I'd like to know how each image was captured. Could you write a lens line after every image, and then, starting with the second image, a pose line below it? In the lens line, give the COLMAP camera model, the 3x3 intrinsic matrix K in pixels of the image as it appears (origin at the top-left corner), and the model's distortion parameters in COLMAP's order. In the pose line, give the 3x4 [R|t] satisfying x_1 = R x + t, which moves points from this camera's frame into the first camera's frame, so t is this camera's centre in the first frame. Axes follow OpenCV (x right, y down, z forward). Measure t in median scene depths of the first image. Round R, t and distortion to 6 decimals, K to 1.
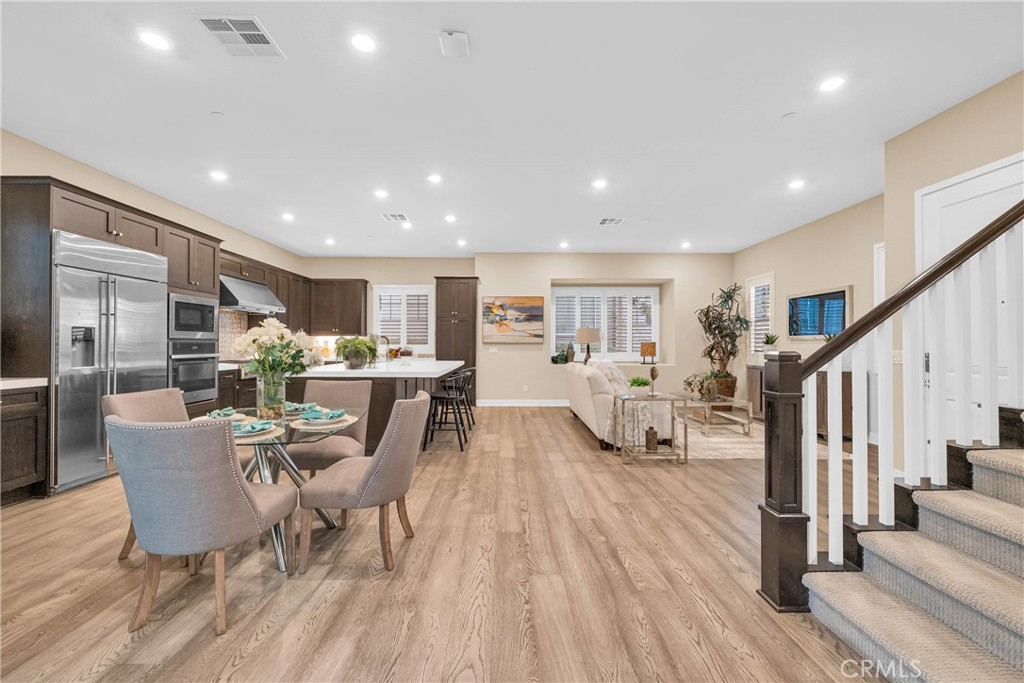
lens RADIAL K [[443.0, 0, 509.0], [0, 443.0, 339.1], [0, 0, 1]] dist [-0.002950, -0.000239]
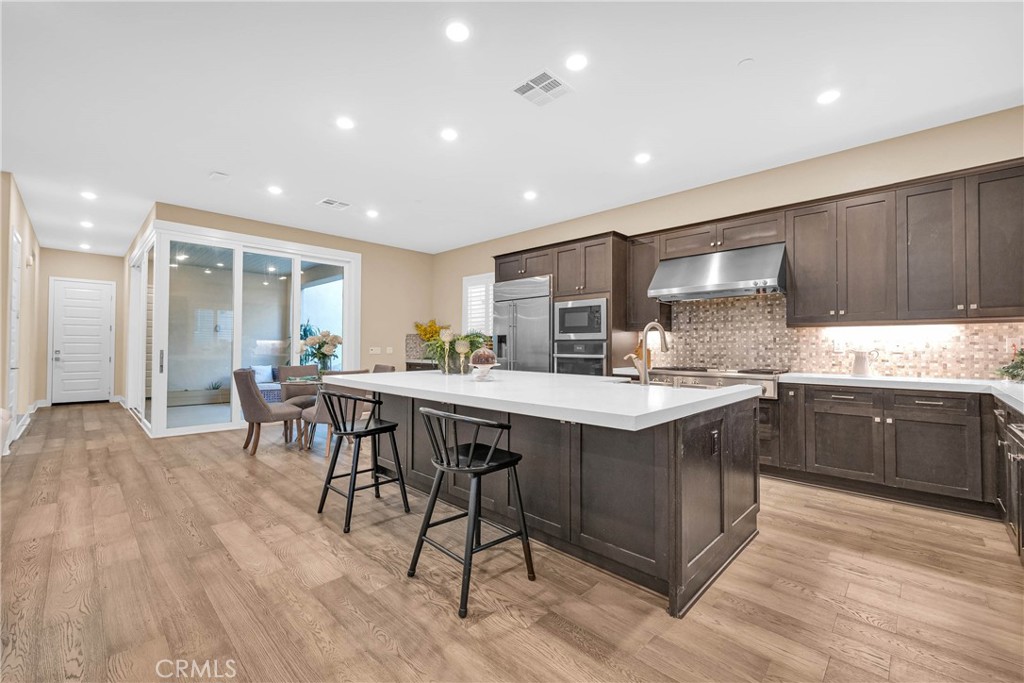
lens RADIAL K [[414.9, 0, 498.6], [0, 414.9, 340.0], [0, 0, 1]] dist [-0.002511, -0.000085]
pose [[-0.716527, -0.021770, -0.697220, 0.101420], [-0.000011, 0.999513, -0.031197, 0.025302], [0.697560, -0.022346, -0.716178, 1.310000]]
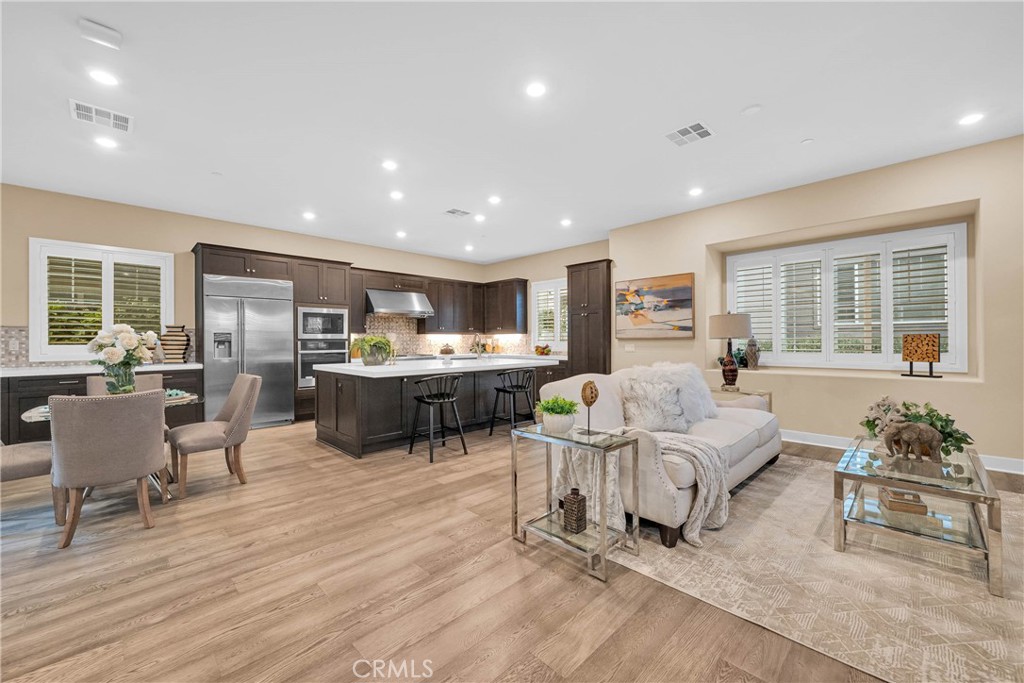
lens RADIAL K [[414.9, 0, 498.6], [0, 414.9, 340.0], [0, 0, 1]] dist [-0.002511, -0.000085]
pose [[0.673873, -0.009652, -0.738784, 0.492185], [0.016328, 0.999865, 0.001829, 0.007234], [0.738667, -0.013295, 0.673940, 0.446739]]
